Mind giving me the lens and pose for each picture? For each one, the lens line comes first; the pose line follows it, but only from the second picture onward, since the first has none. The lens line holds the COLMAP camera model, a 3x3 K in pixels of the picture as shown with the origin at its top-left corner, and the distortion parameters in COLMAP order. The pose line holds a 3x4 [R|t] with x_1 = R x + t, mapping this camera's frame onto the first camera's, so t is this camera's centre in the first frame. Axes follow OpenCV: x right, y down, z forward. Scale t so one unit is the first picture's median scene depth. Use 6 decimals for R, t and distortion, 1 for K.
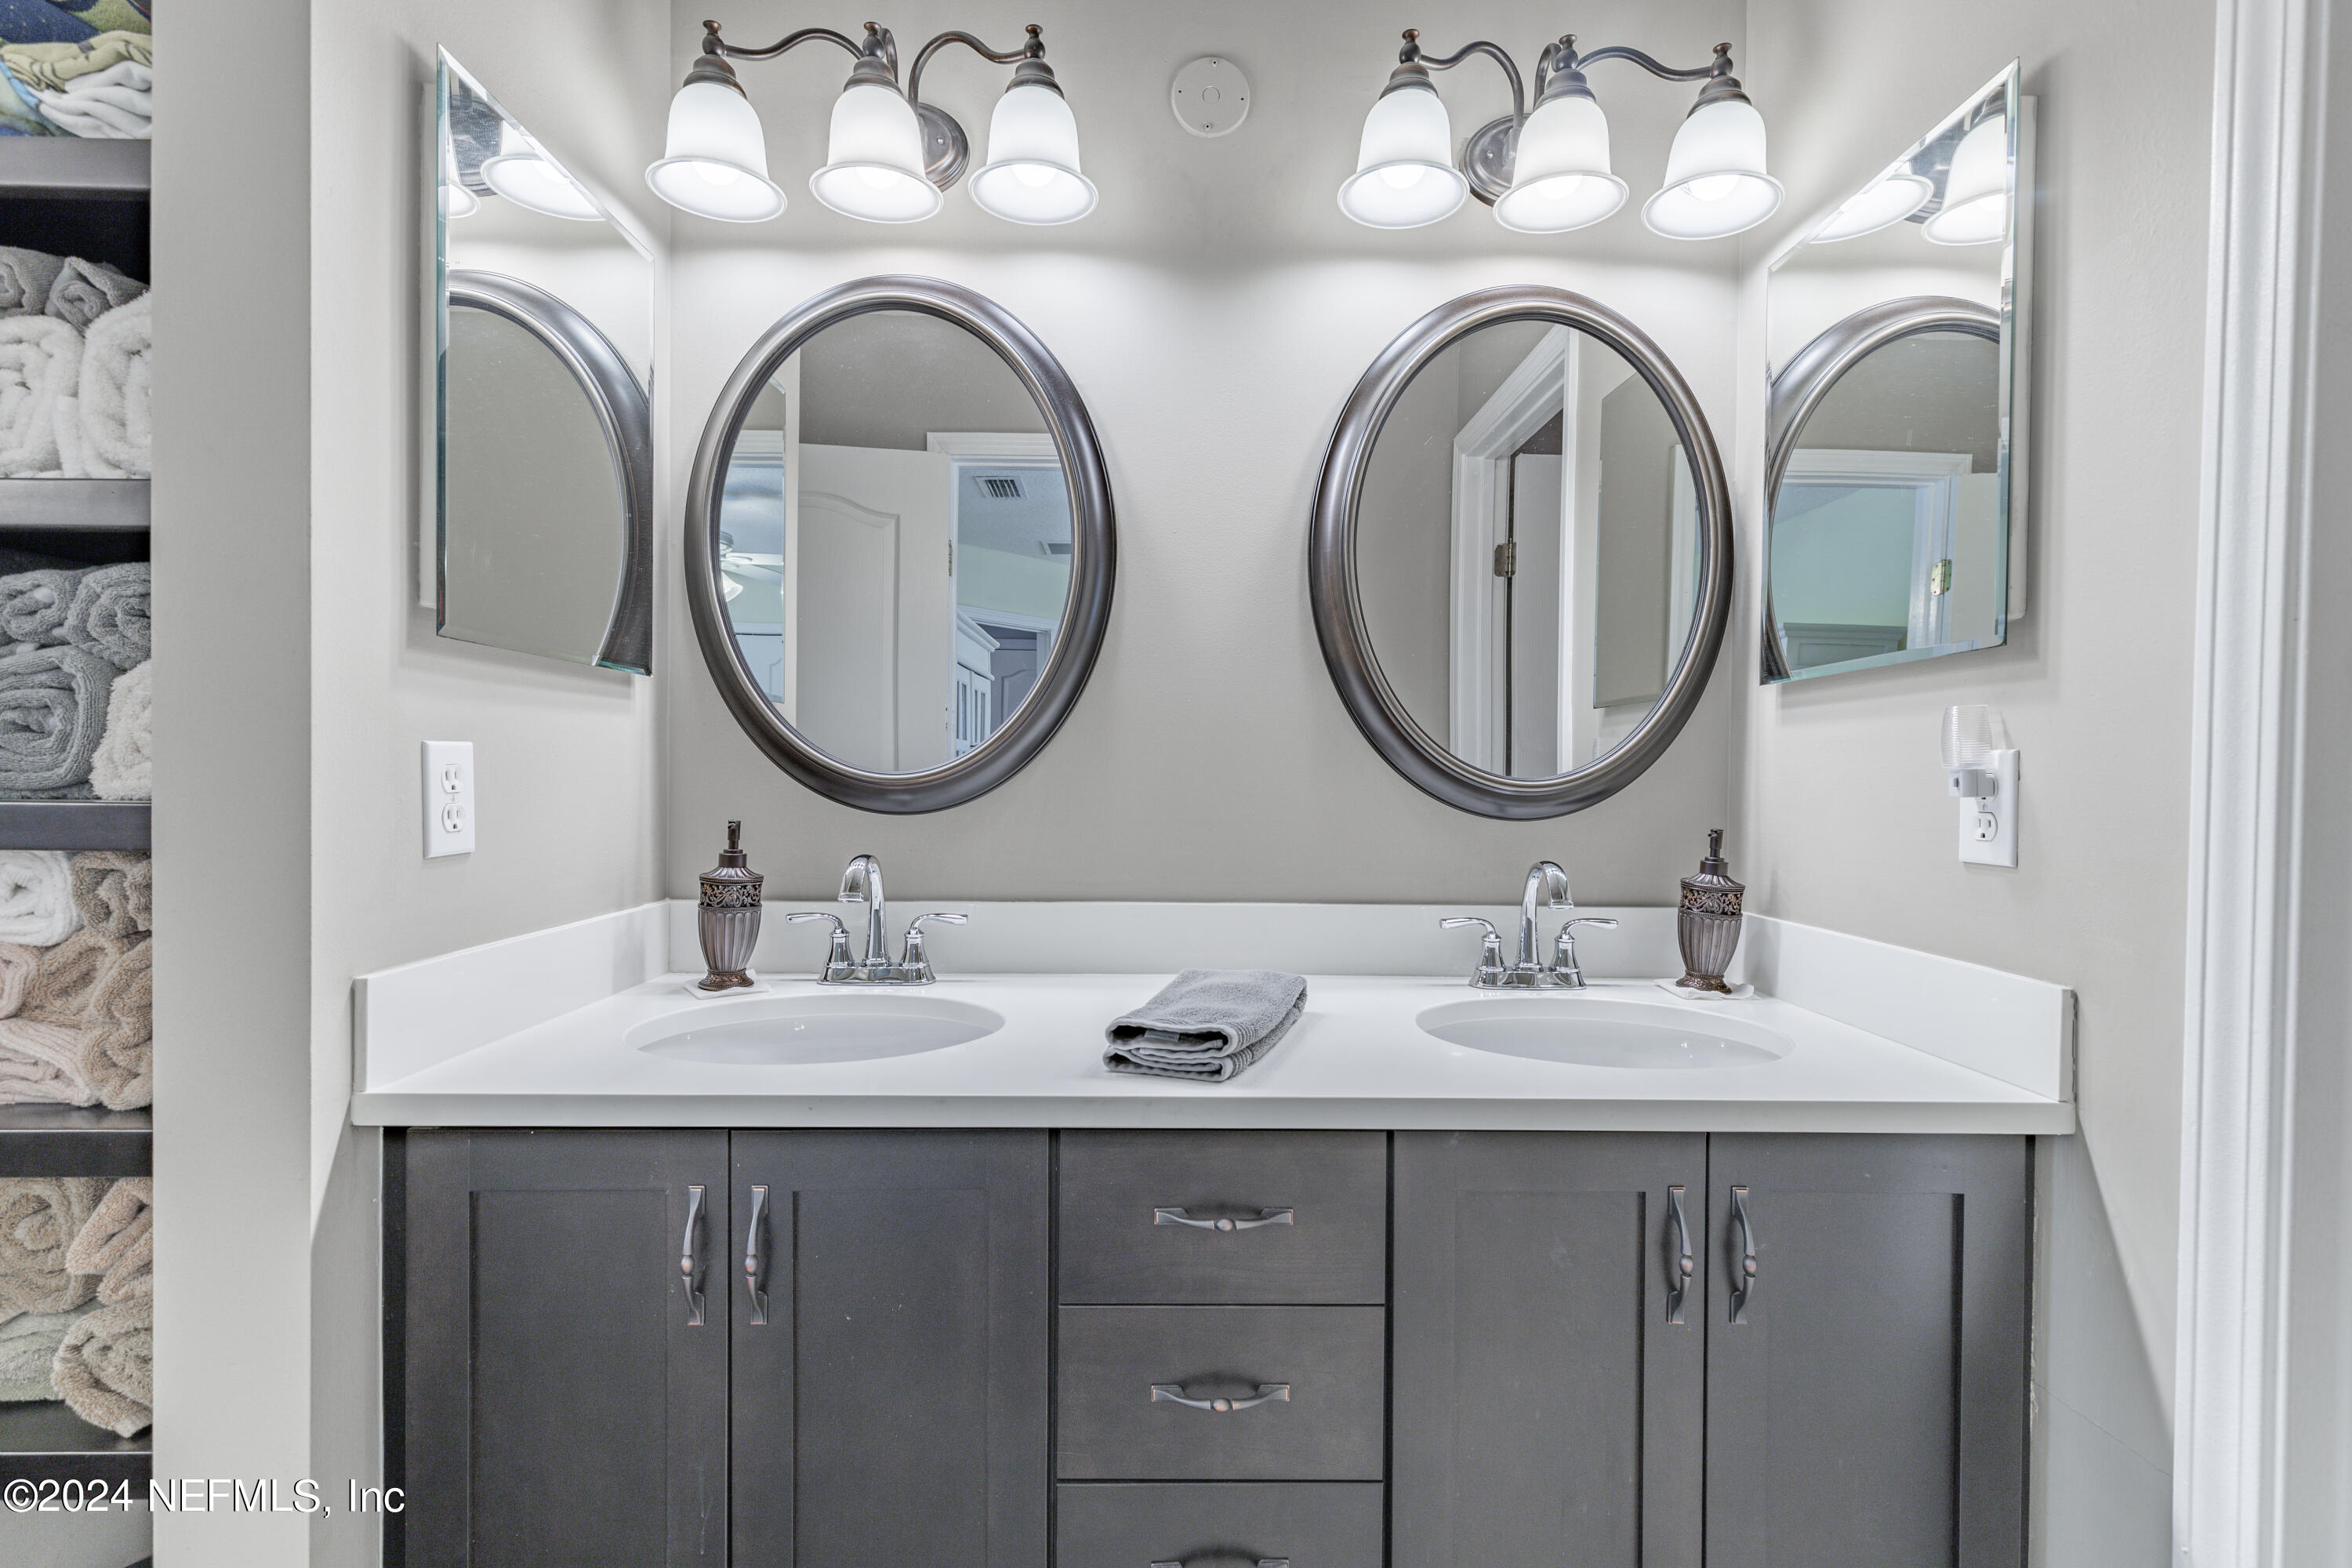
lens RADIAL K [[1050.3, 0, 1182.0], [0, 1050.3, 787.3], [0, 0, 1]] dist [0.008706, -0.001501]
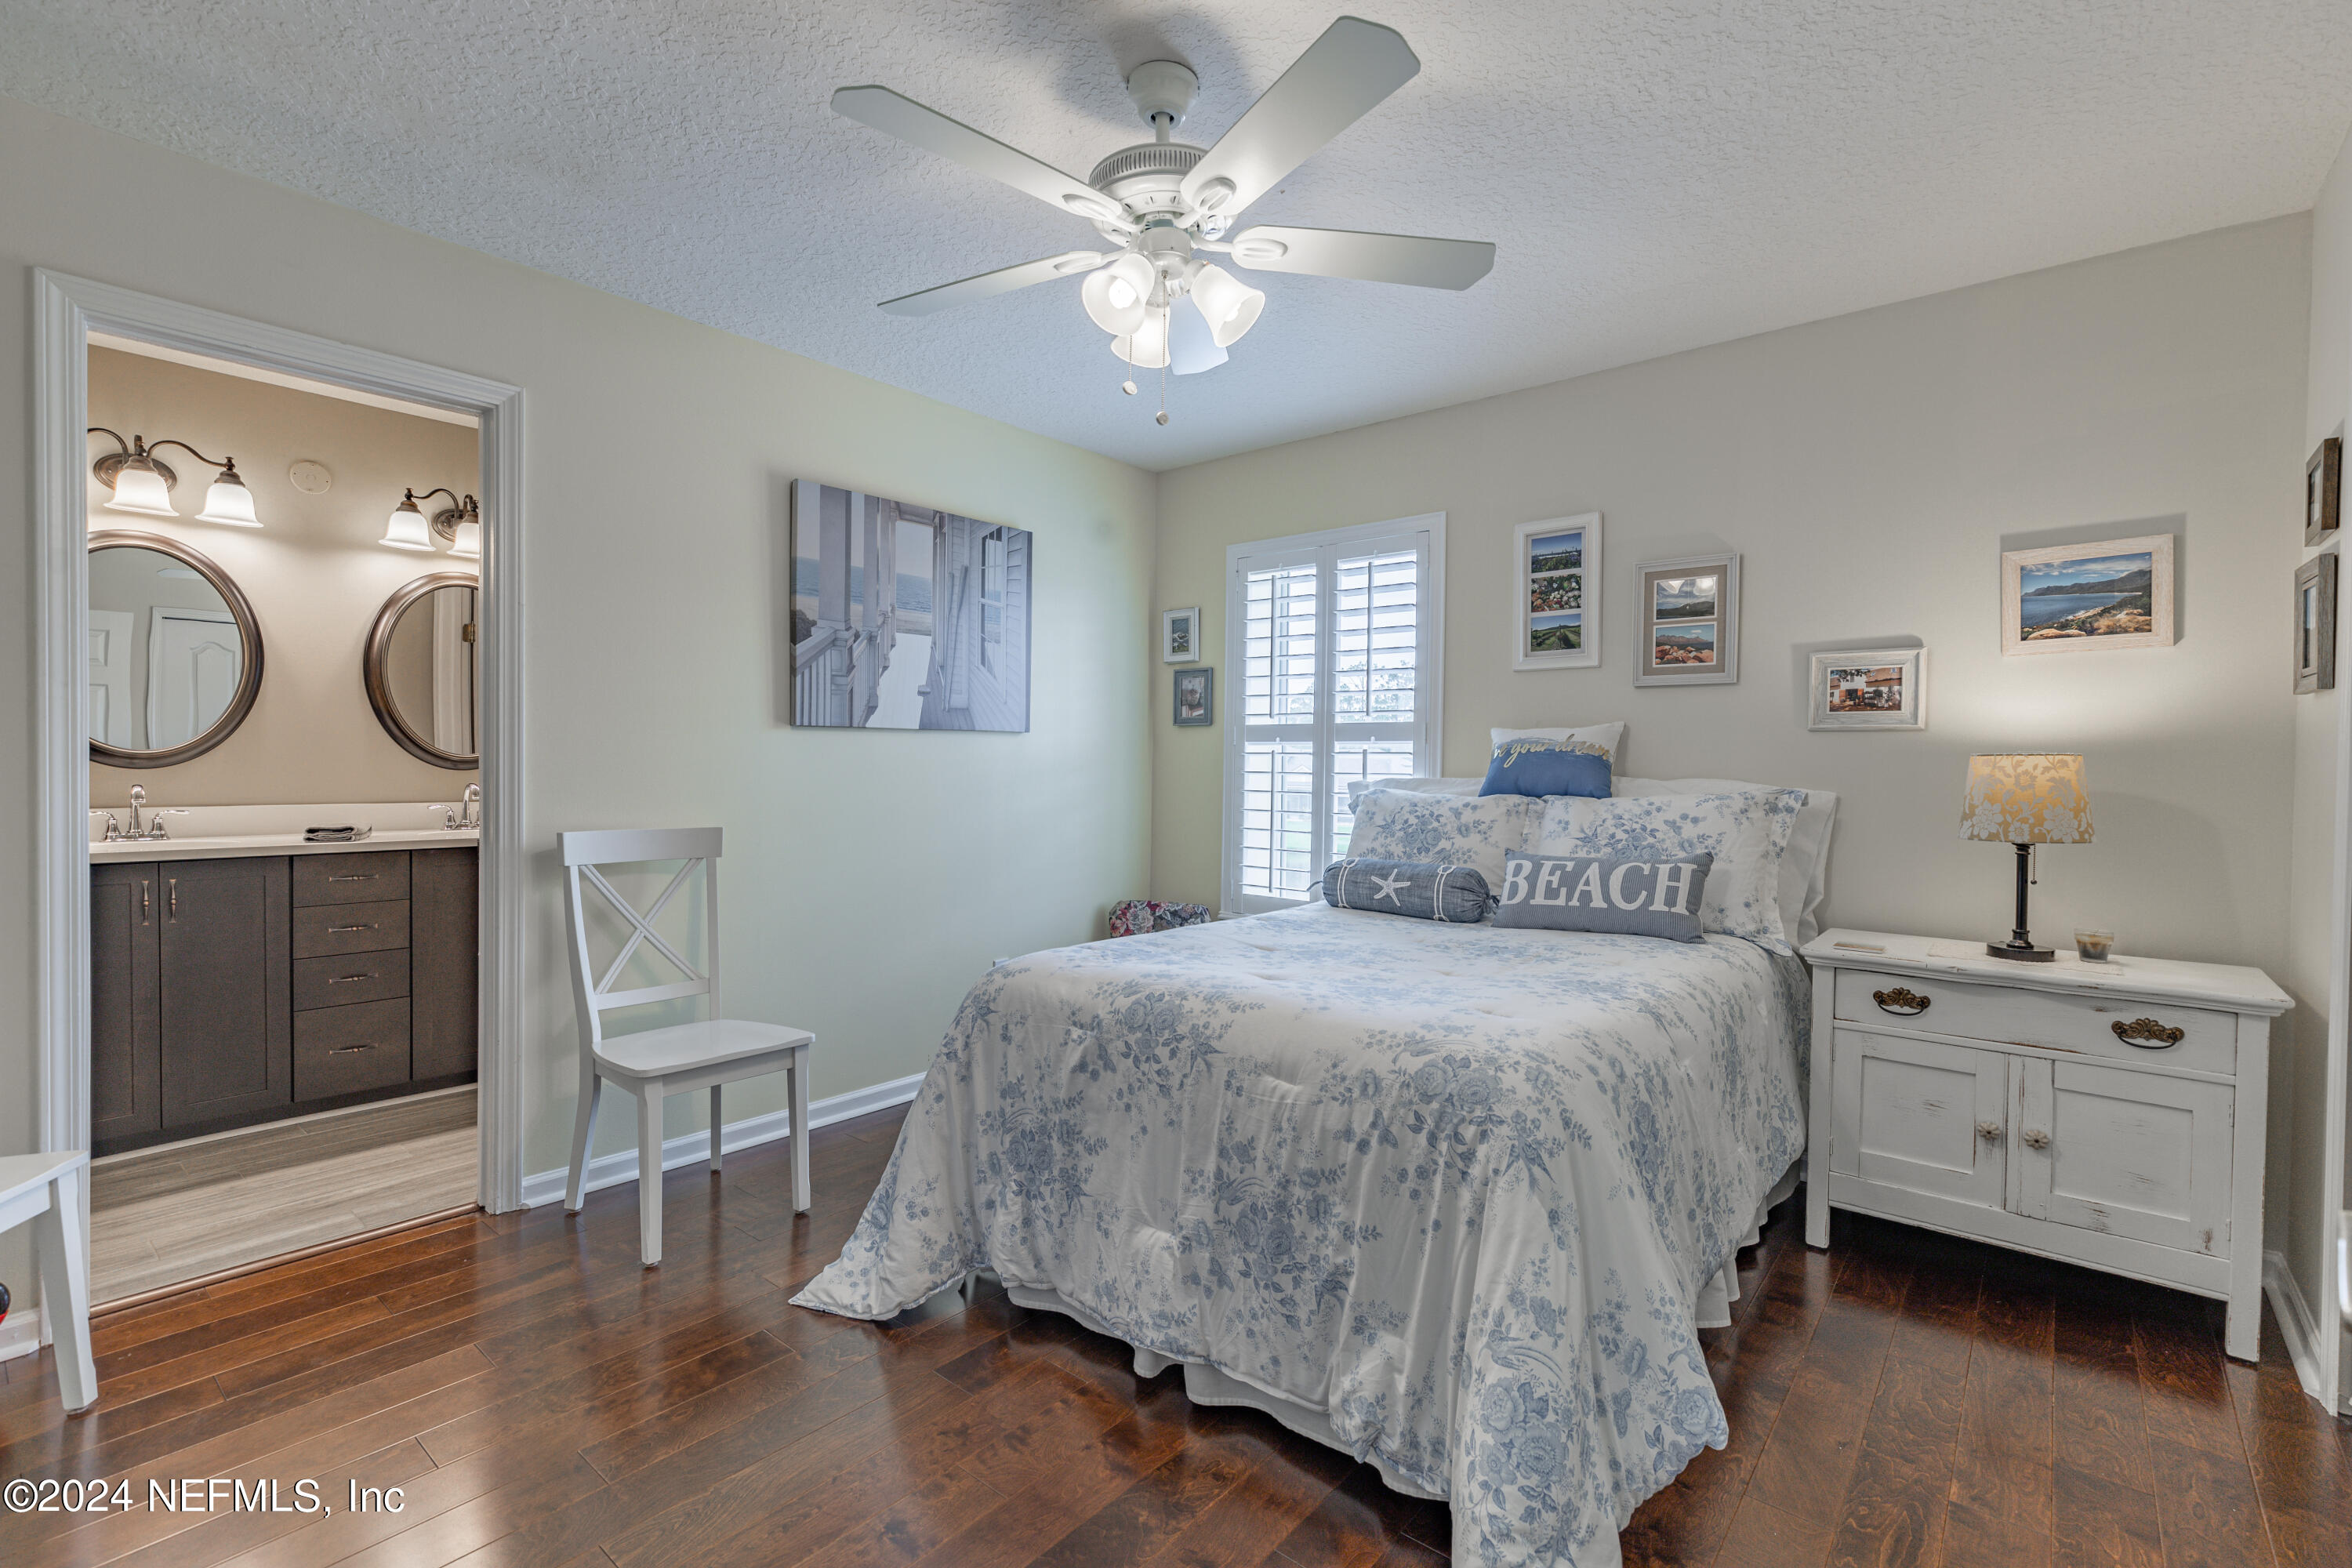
lens RADIAL K [[1050.3, 0, 1179.1], [0, 1050.3, 784.0], [0, 0, 1]] dist [0.008706, -0.001501]
pose [[0.653405, -0.016714, 0.756824, -0.549692], [0.007544, 0.999850, 0.015568, 0.041788], [-0.756971, -0.004463, 0.653433, -2.256495]]
